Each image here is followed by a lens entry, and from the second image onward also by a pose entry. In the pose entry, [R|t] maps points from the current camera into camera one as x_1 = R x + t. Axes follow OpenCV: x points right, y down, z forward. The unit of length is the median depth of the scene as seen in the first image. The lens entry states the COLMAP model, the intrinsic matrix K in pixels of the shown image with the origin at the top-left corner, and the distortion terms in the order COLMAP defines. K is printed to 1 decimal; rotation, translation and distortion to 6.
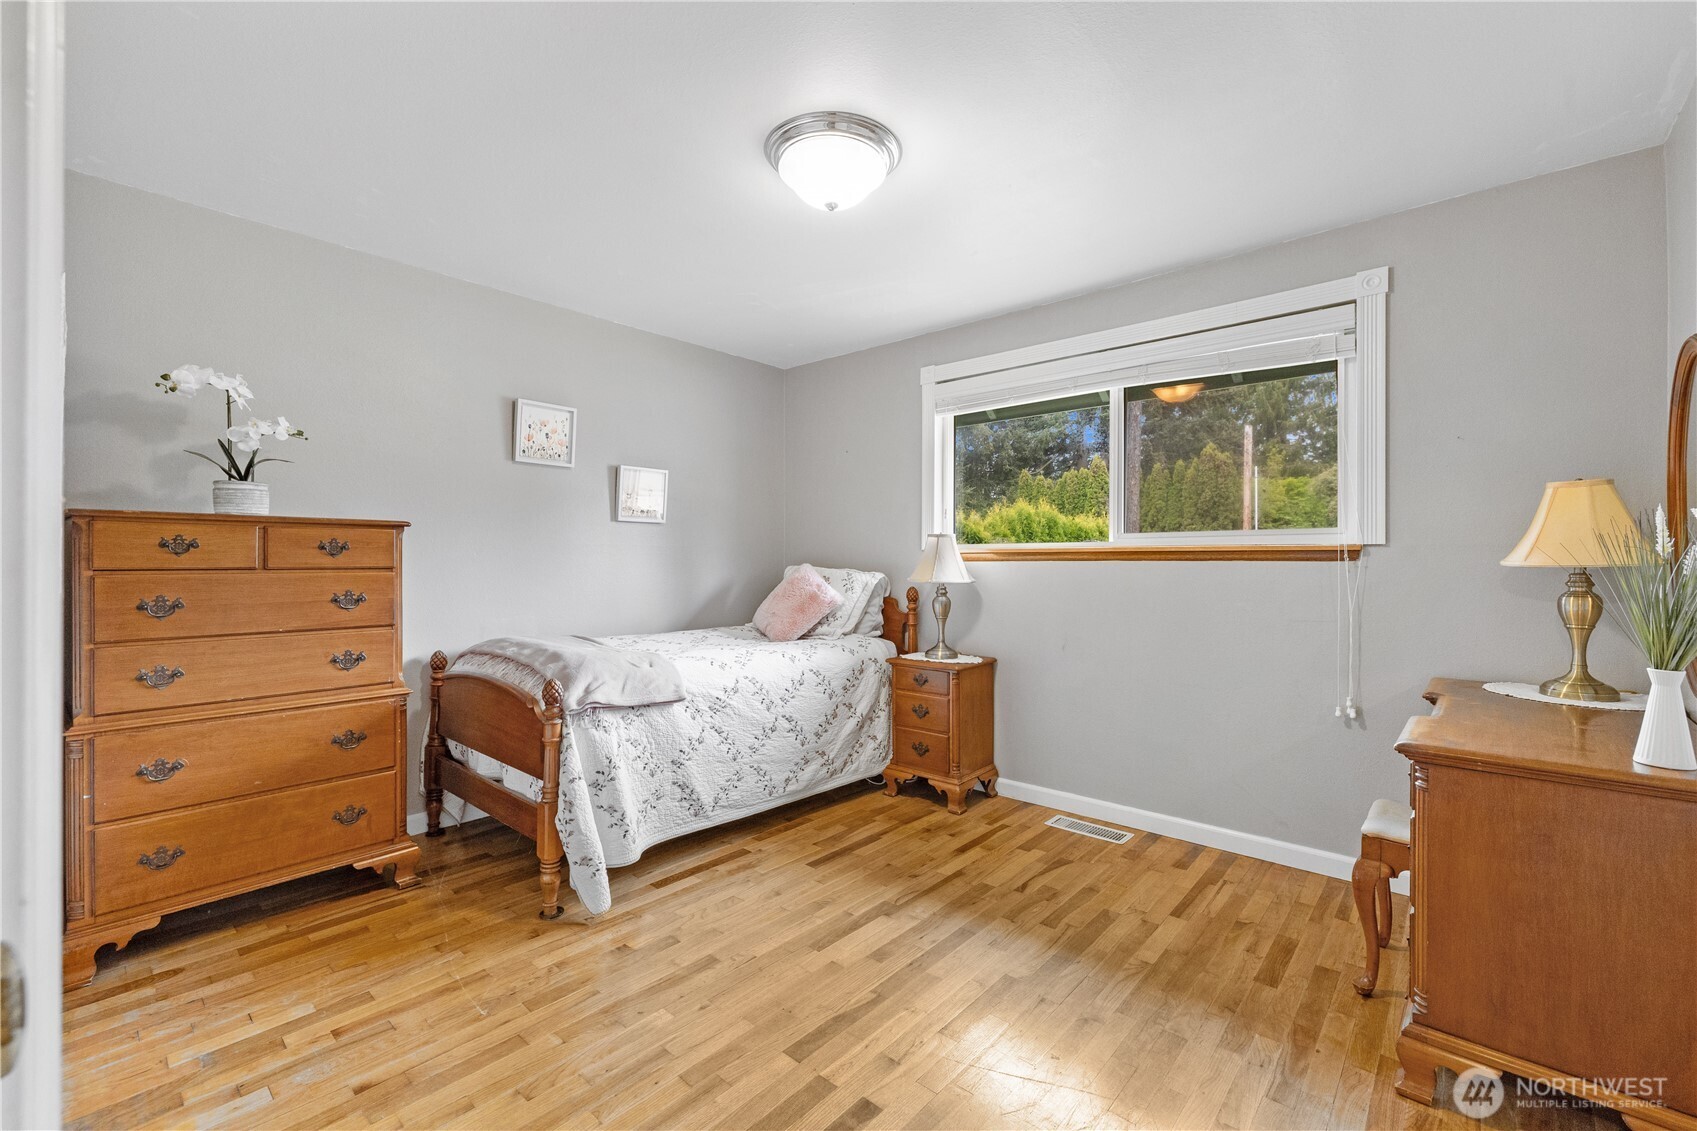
lens RADIAL K [[722.7, 0, 839.1], [0, 722.7, 567.4], [0, 0, 1]] dist [0.002716, 0.000806]
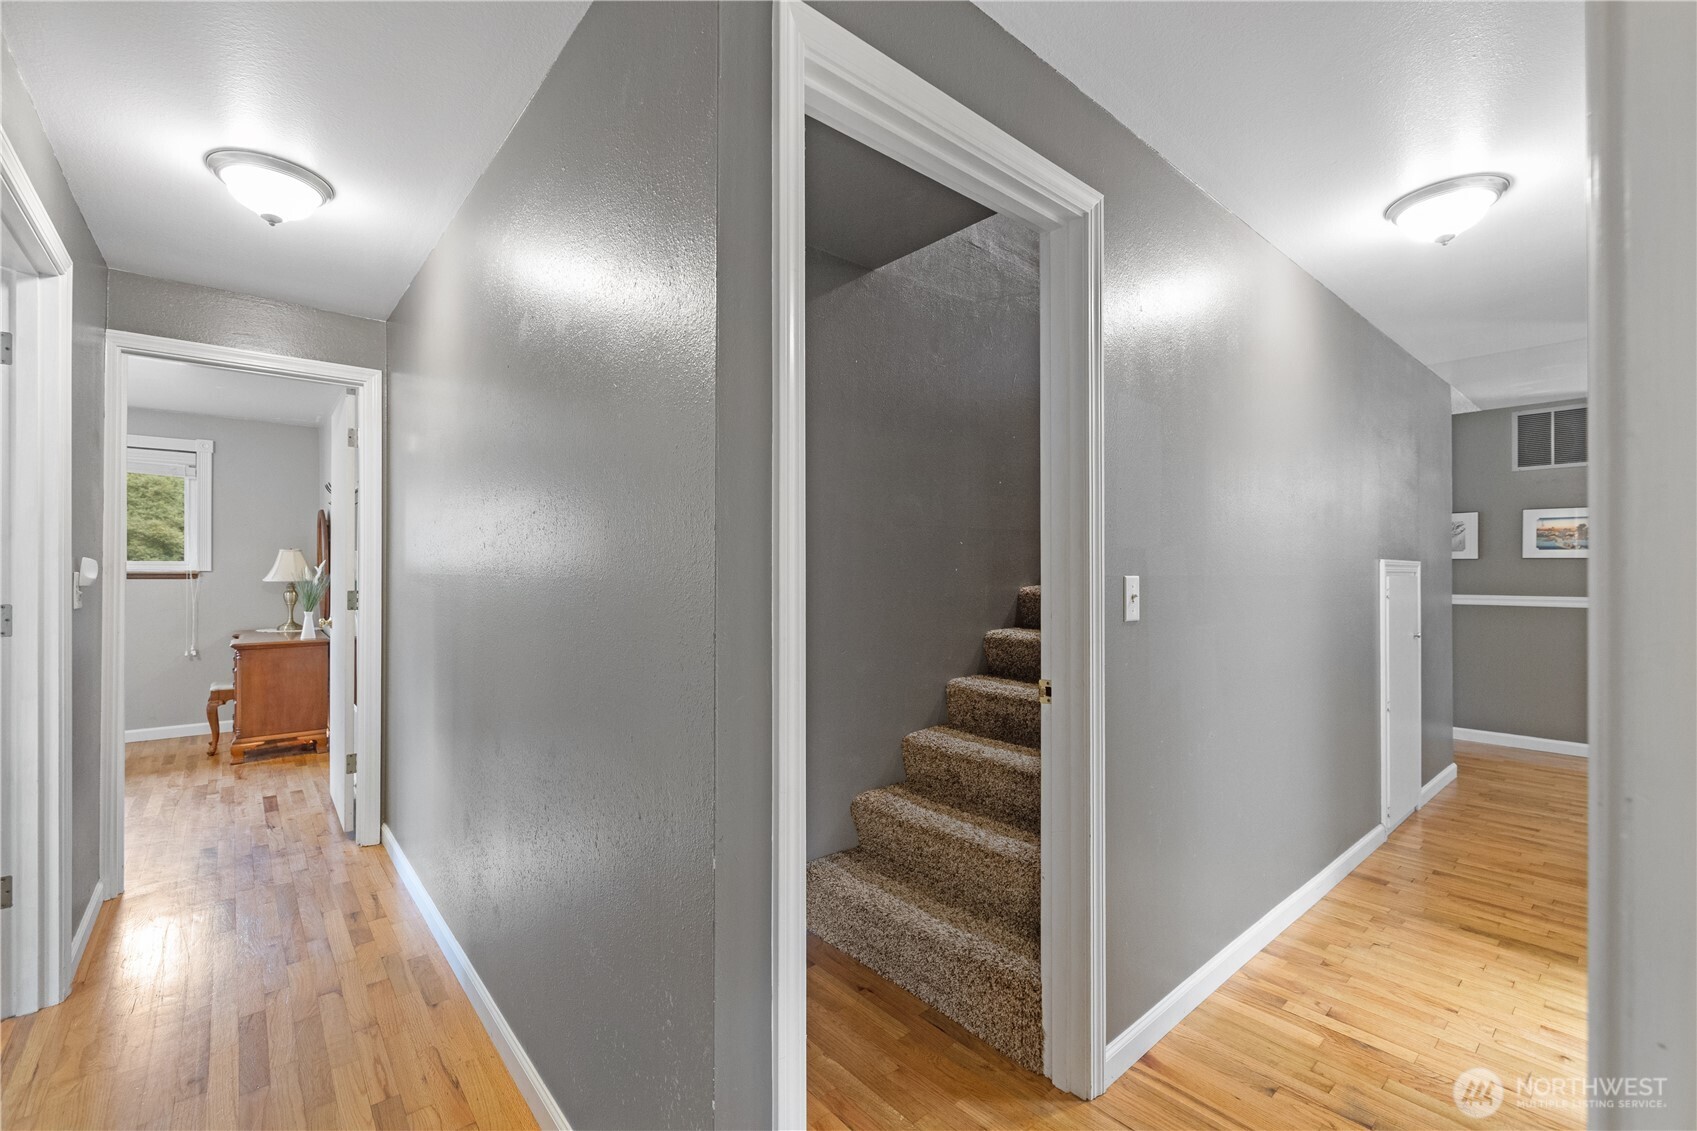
lens RADIAL K [[722.7, 0, 841.2], [0, 722.7, 569.0], [0, 0, 1]] dist [0.002716, 0.000806]
pose [[0.146485, 0.002126, 0.989211, -1.317734], [0.000567, 0.999997, -0.002233, -0.038887], [-0.989213, 0.000888, 0.146484, -1.394358]]
